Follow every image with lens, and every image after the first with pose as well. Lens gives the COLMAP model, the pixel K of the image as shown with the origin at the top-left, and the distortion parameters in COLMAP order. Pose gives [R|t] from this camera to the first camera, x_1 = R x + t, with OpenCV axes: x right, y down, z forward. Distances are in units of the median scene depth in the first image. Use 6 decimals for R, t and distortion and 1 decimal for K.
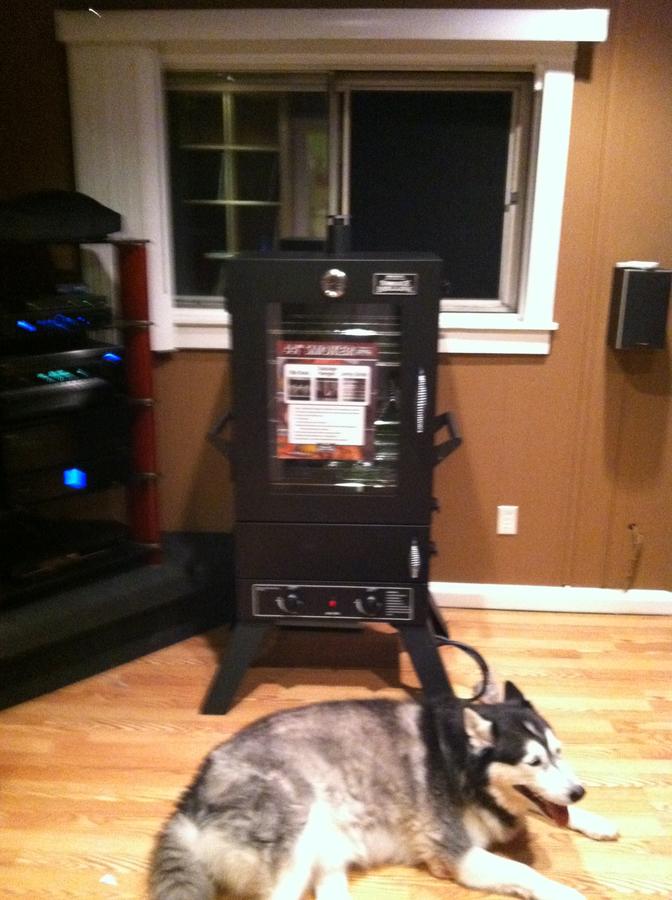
lens RADIAL K [[871.7, 0, 336.0], [0, 871.7, 450.0], [0, 0, 1]] dist [-0.065251, -0.007032]
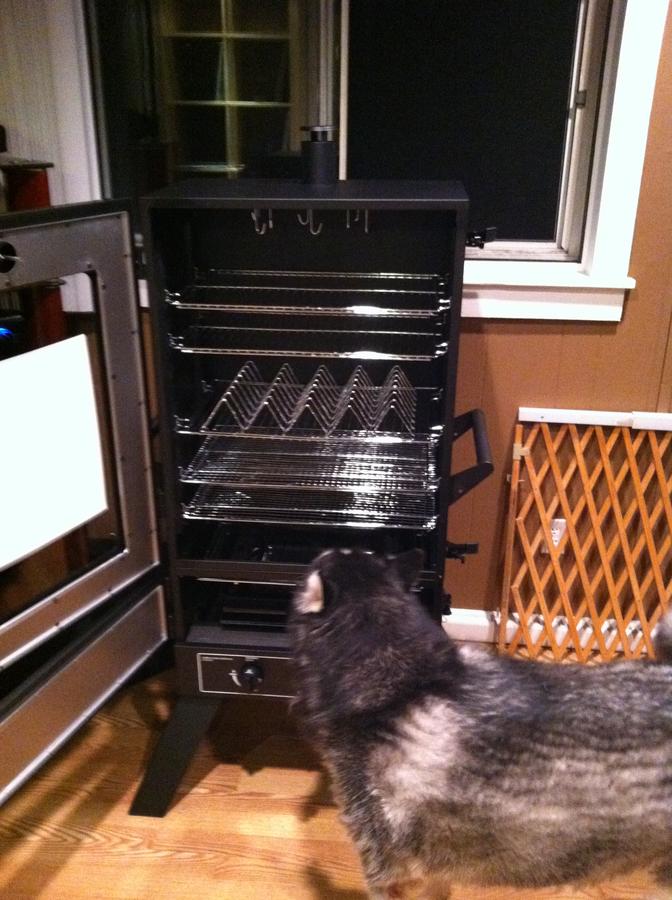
lens RADIAL K [[871.7, 0, 336.0], [0, 871.7, 450.0], [0, 0, 1]] dist [-0.065251, -0.007032]
pose [[0.998585, 0.016624, -0.050517, 0.045864], [-0.011138, 0.994197, 0.106996, -0.077879], [0.052002, -0.106282, 0.992975, 0.259972]]
